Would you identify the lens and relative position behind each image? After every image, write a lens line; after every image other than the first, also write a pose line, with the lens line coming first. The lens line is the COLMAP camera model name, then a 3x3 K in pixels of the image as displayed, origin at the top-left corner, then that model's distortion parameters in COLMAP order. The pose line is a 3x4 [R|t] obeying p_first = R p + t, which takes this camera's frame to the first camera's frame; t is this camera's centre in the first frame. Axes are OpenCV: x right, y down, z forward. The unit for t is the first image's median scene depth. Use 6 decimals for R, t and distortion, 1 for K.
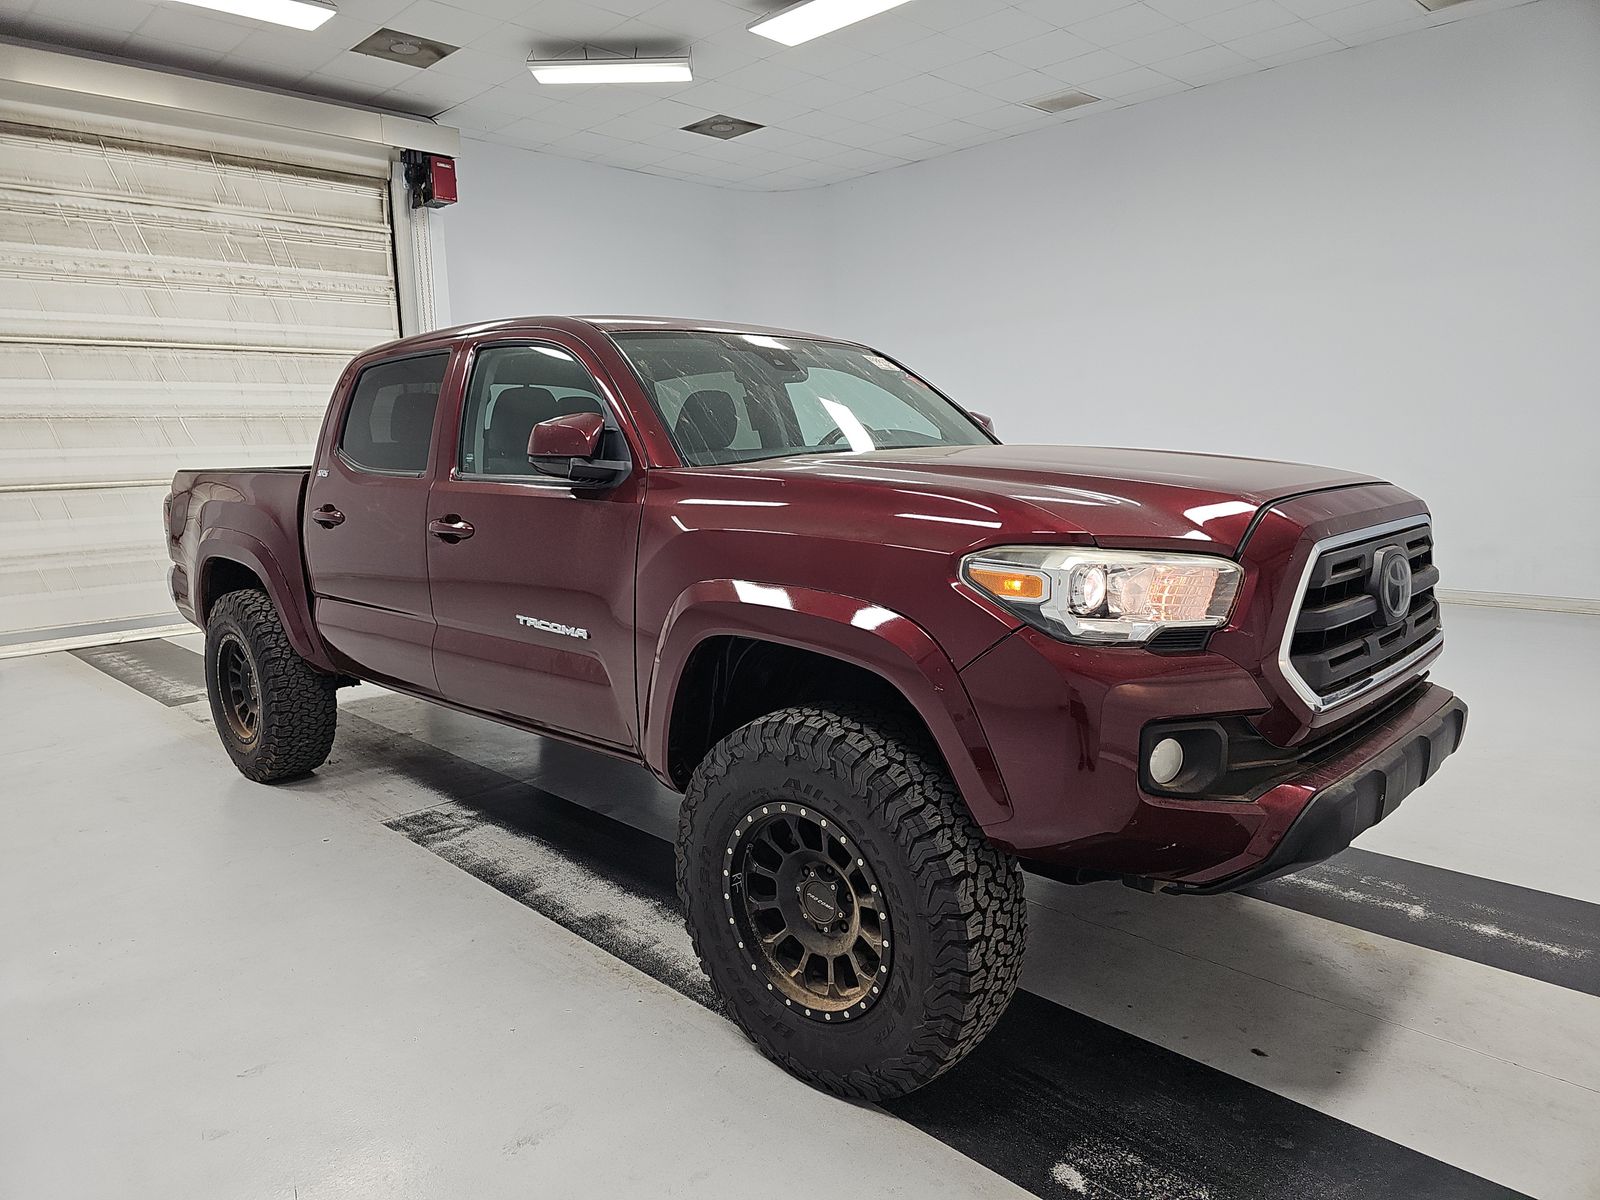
lens RADIAL K [[1072.9, 0, 793.8], [0, 1072.9, 596.8], [0, 0, 1]] dist [0.054617, -0.043079]
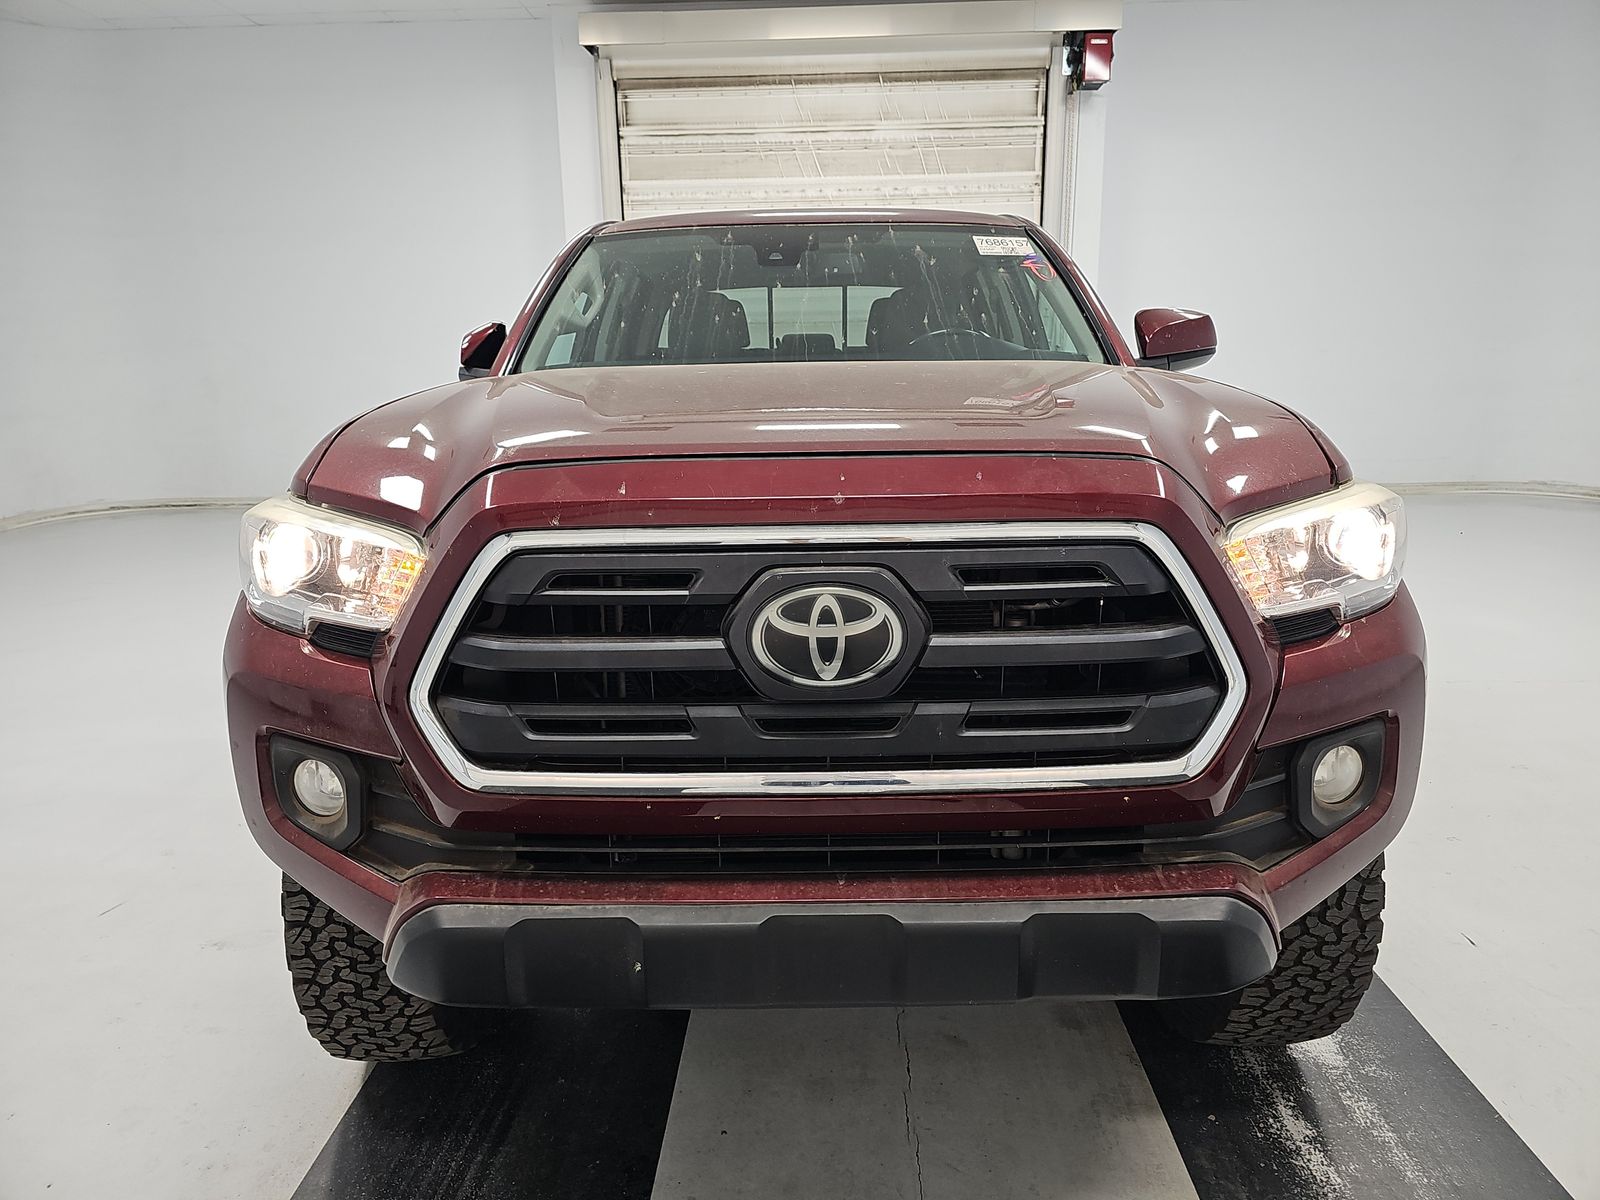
lens RADIAL K [[1072.9, 0, 793.8], [0, 1072.9, 596.8], [0, 0, 1]] dist [0.054617, -0.043079]
pose [[0.702083, 0.170046, -0.691494, 0.241411], [-0.105959, 0.985206, 0.134691, -0.026781], [0.704168, -0.021295, 0.709714, 0.153217]]
